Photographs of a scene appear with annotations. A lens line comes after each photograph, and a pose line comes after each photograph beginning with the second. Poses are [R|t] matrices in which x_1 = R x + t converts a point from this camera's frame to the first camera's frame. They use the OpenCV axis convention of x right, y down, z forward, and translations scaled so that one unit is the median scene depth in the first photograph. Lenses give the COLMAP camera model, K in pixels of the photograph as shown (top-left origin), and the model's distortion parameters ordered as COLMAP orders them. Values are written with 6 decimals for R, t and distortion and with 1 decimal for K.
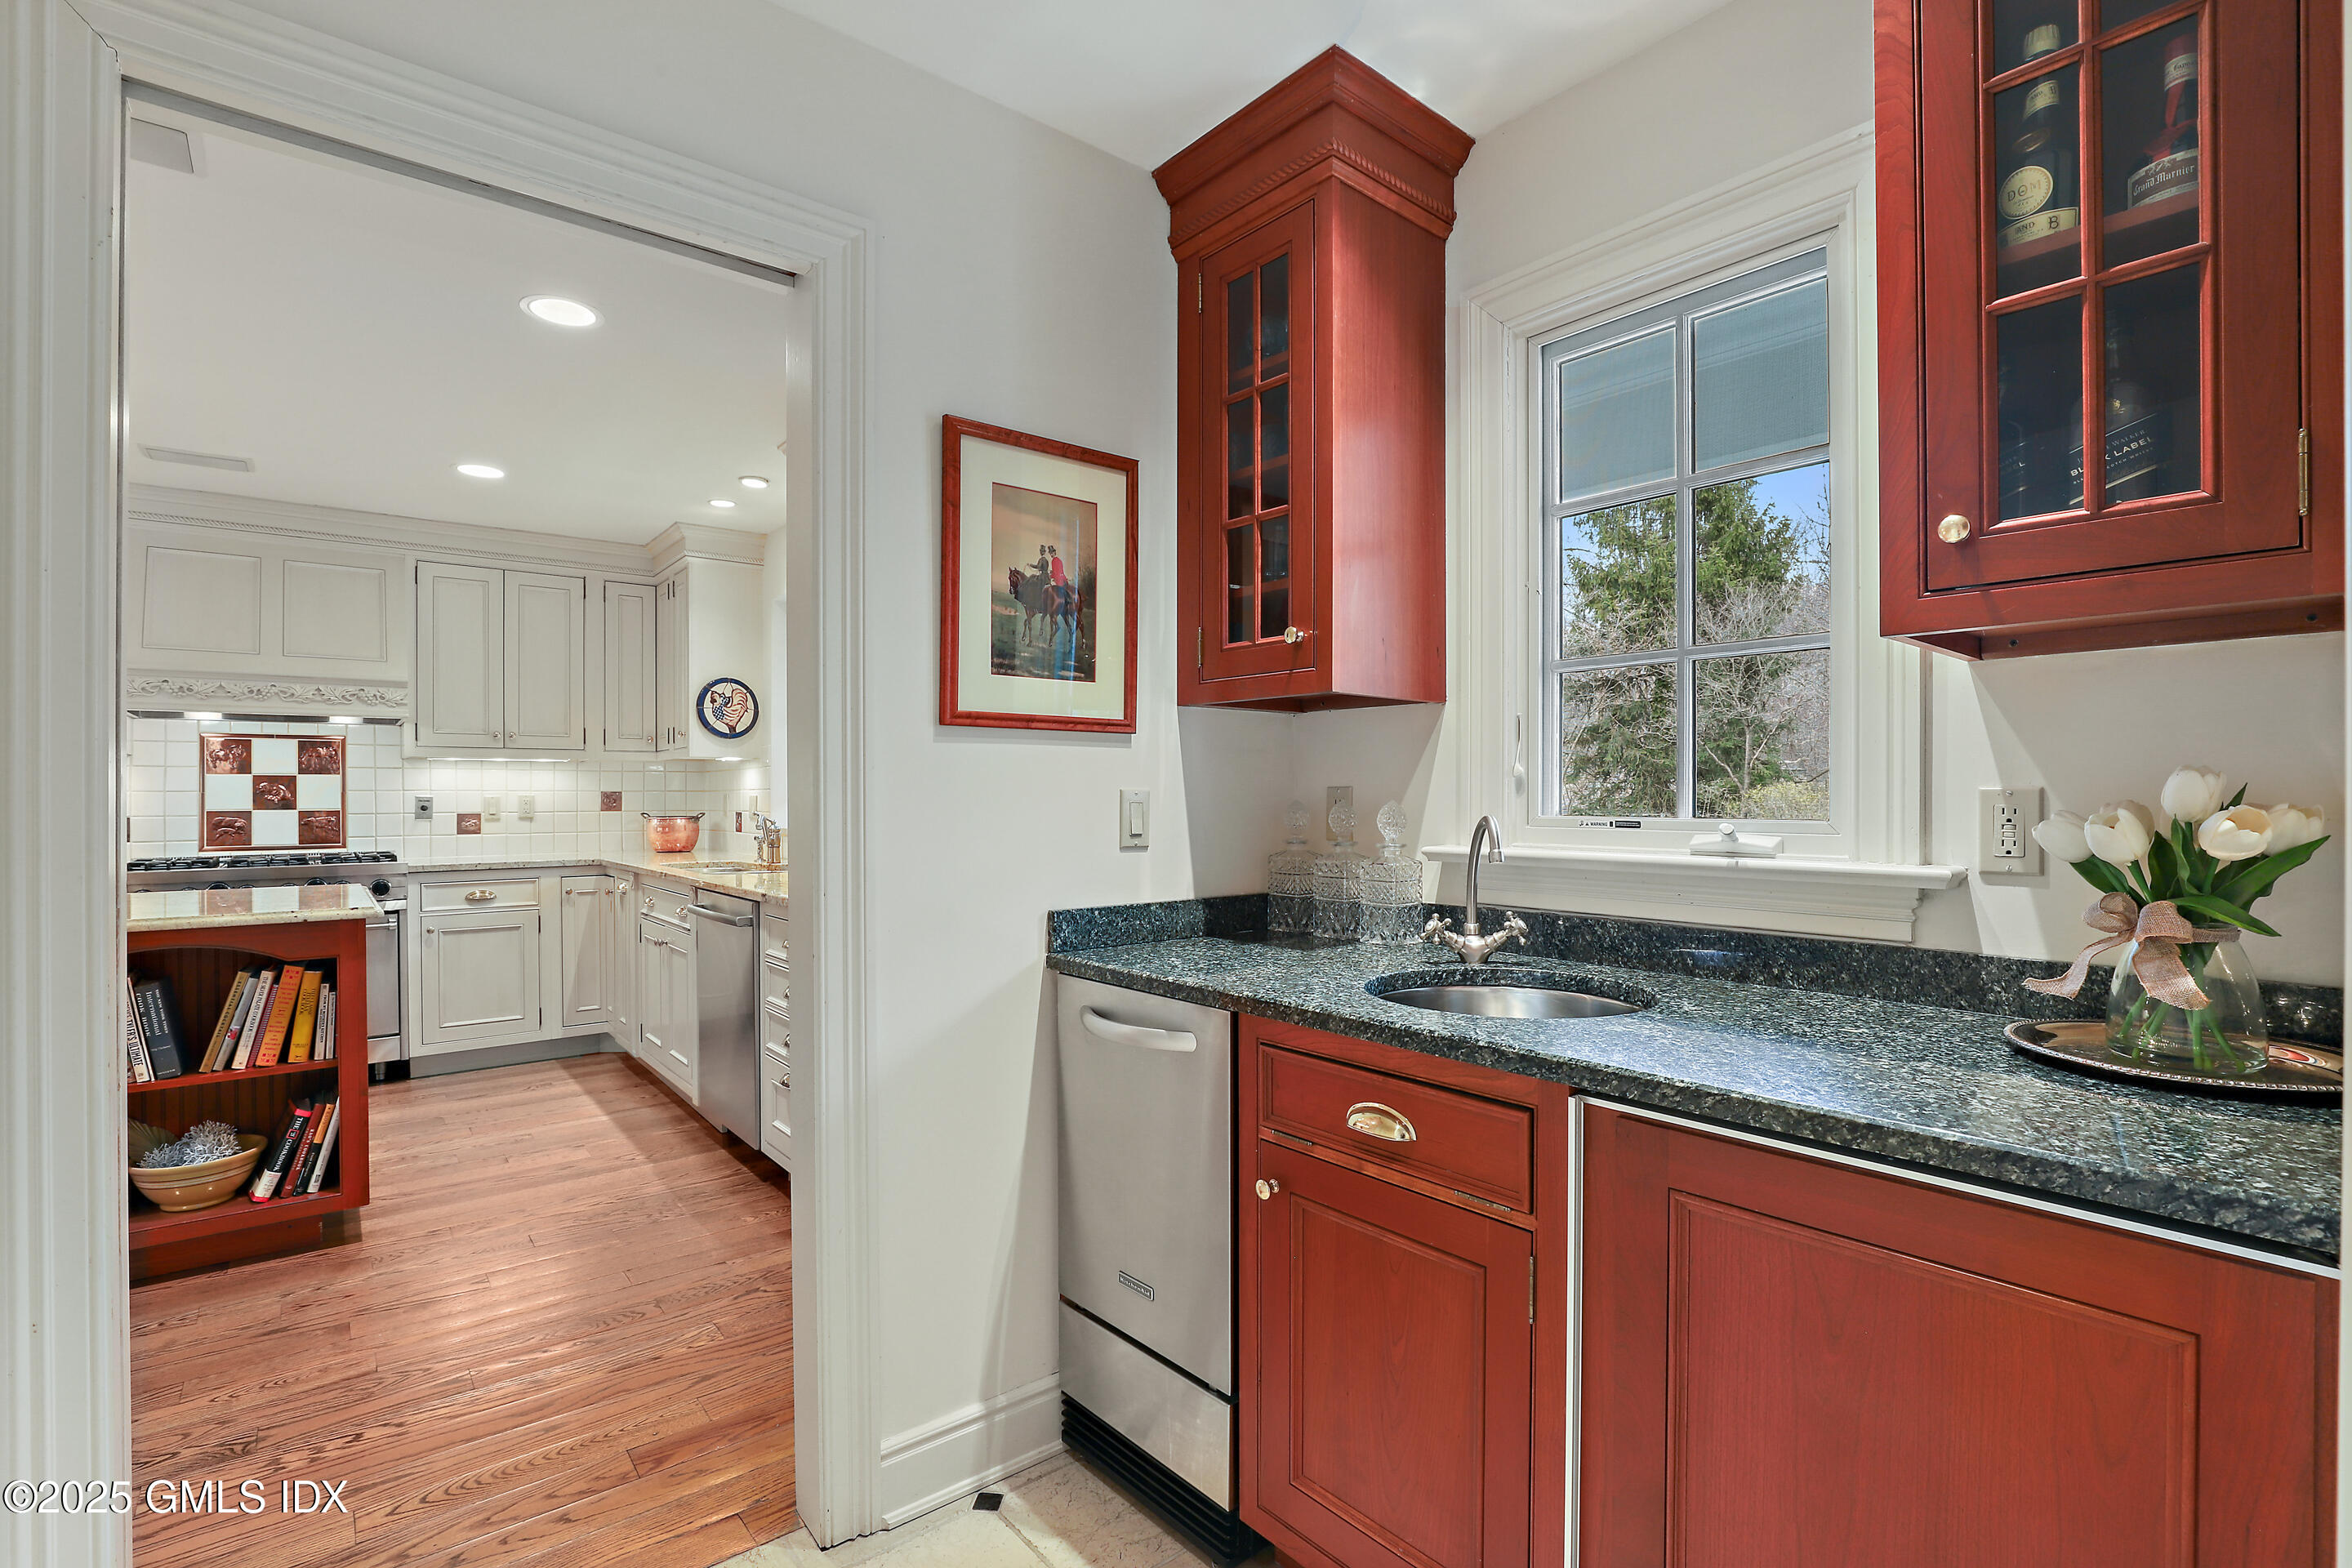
lens RADIAL K [[1083.7, 0, 1171.7], [0, 1083.7, 797.5], [0, 0, 1]] dist [-0.025739, 0.003584]
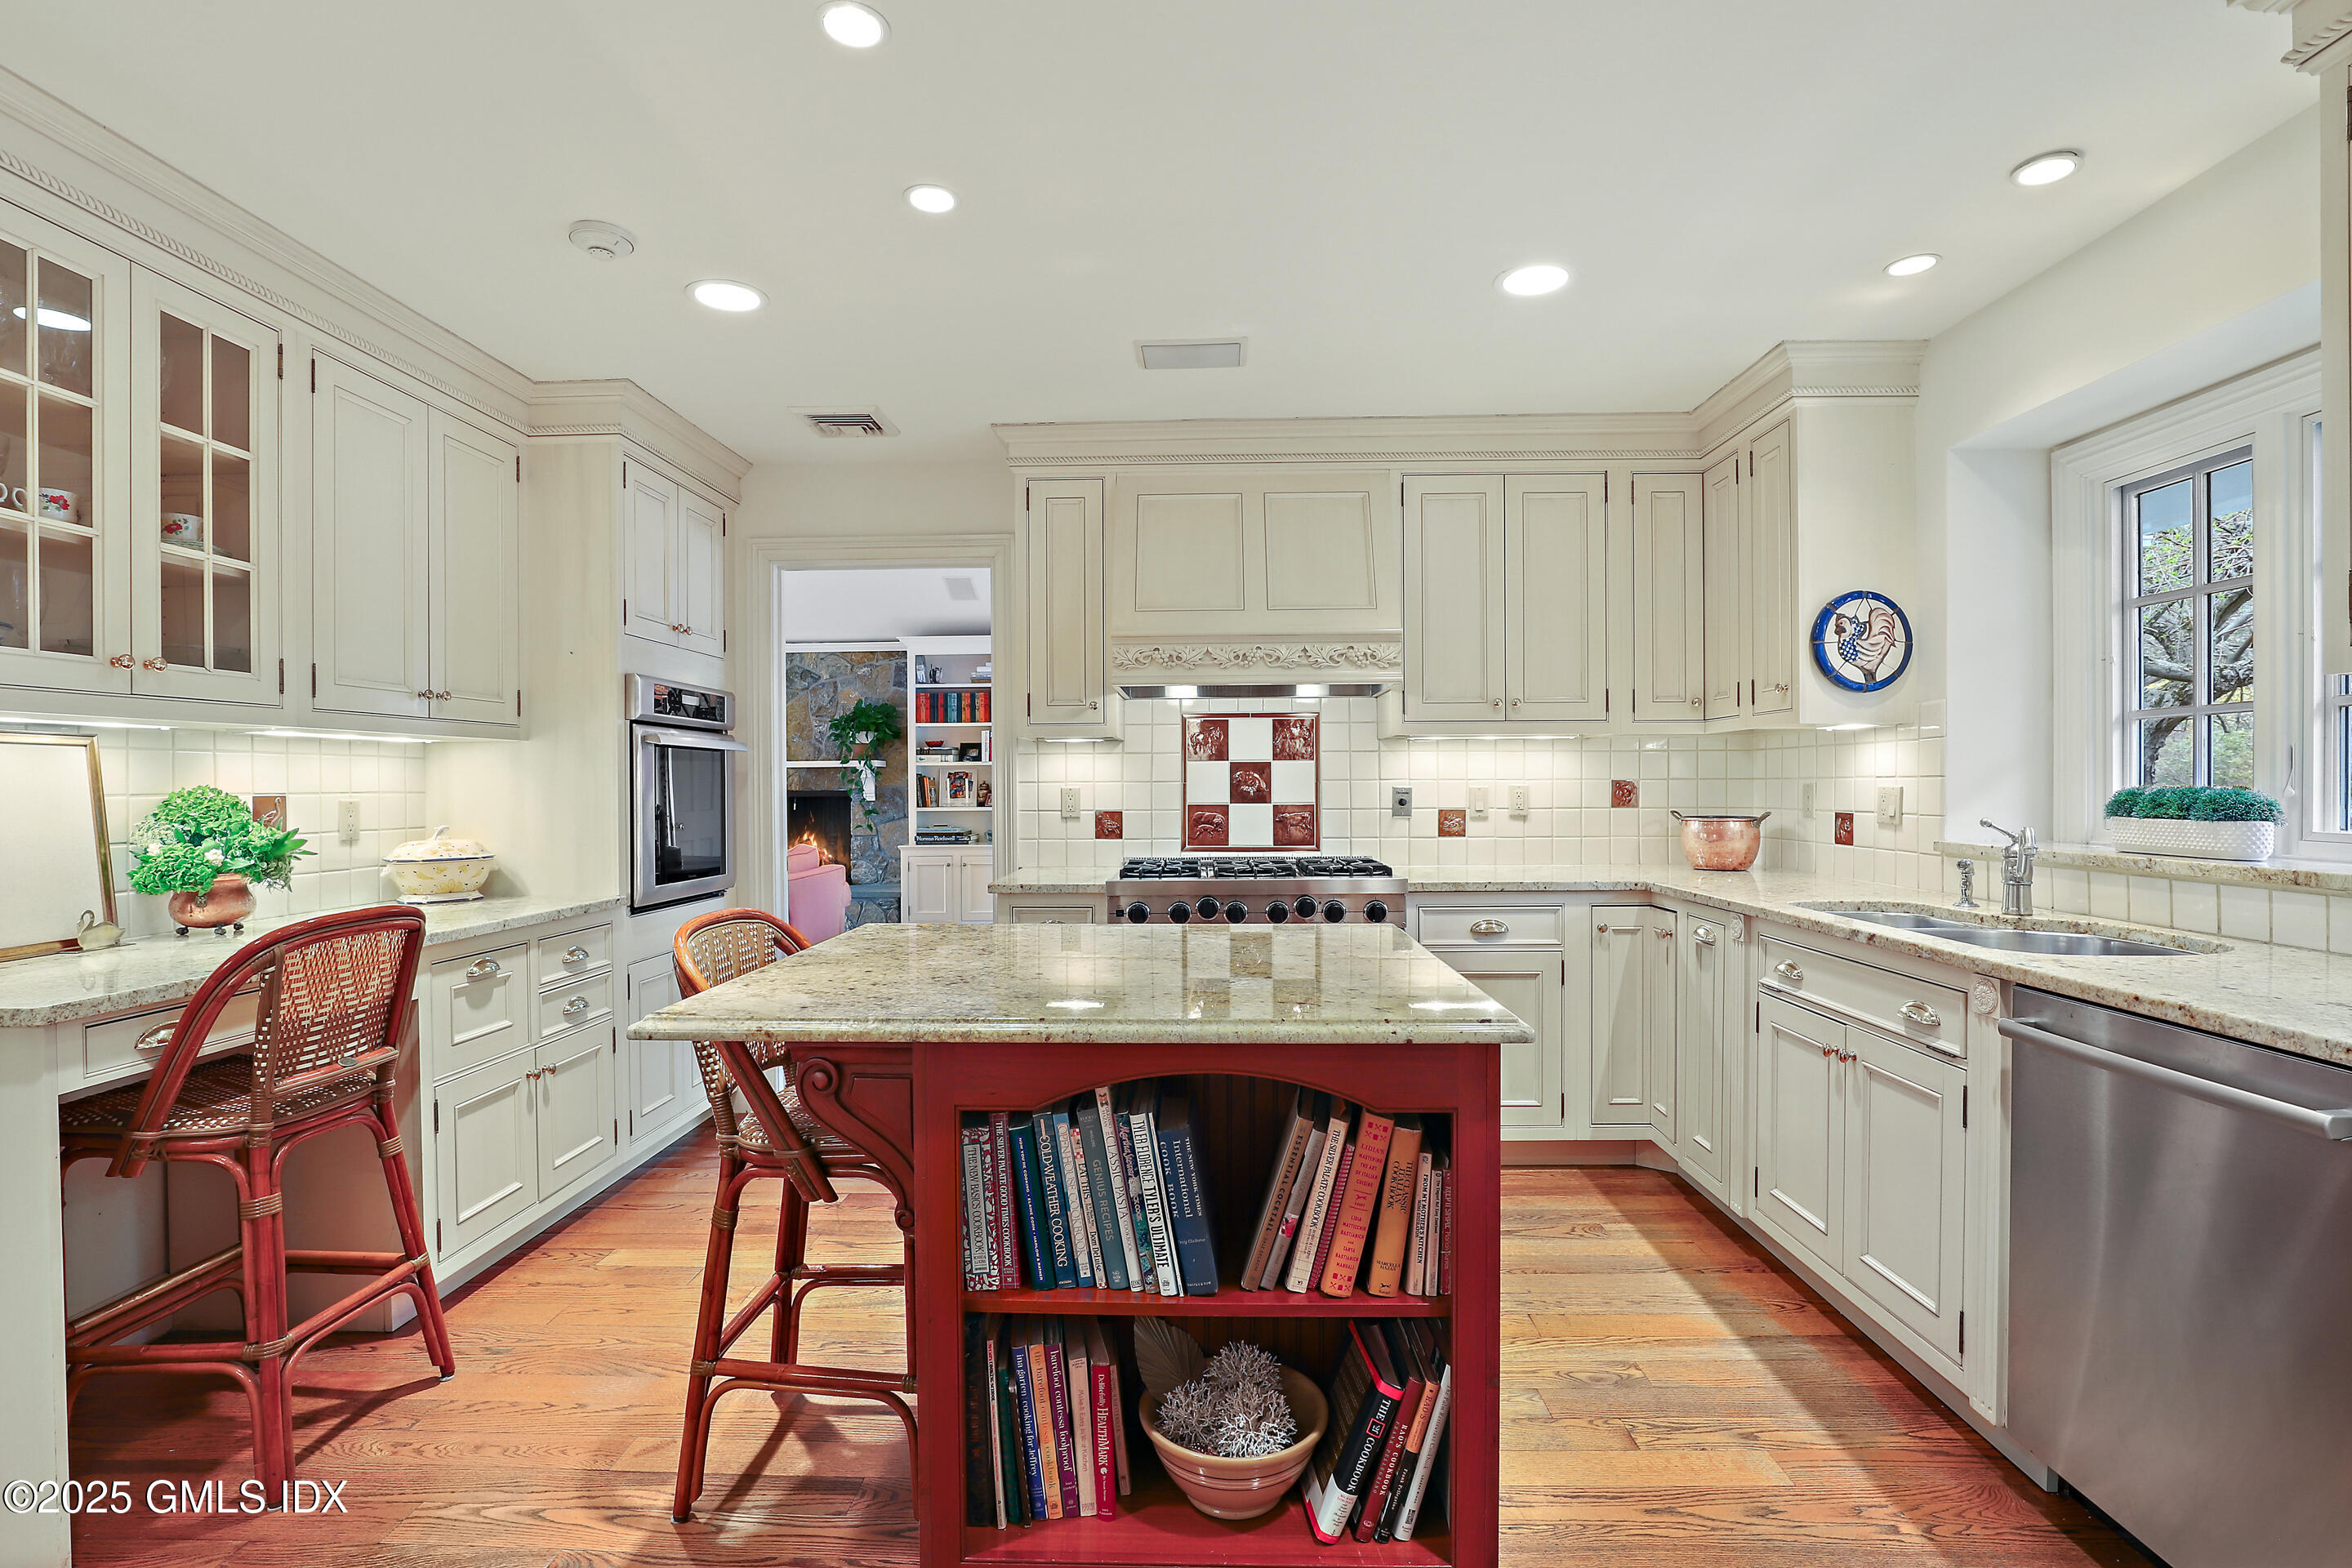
lens RADIAL K [[1083.7, 0, 1170.3], [0, 1083.7, 782.0], [0, 0, 1]] dist [-0.025739, 0.003584]
pose [[0.756577, 0.000015, -0.653904, -0.335541], [0.001138, 0.999998, 0.001340, -0.006316], [0.653903, -0.001758, 0.756576, 0.319260]]
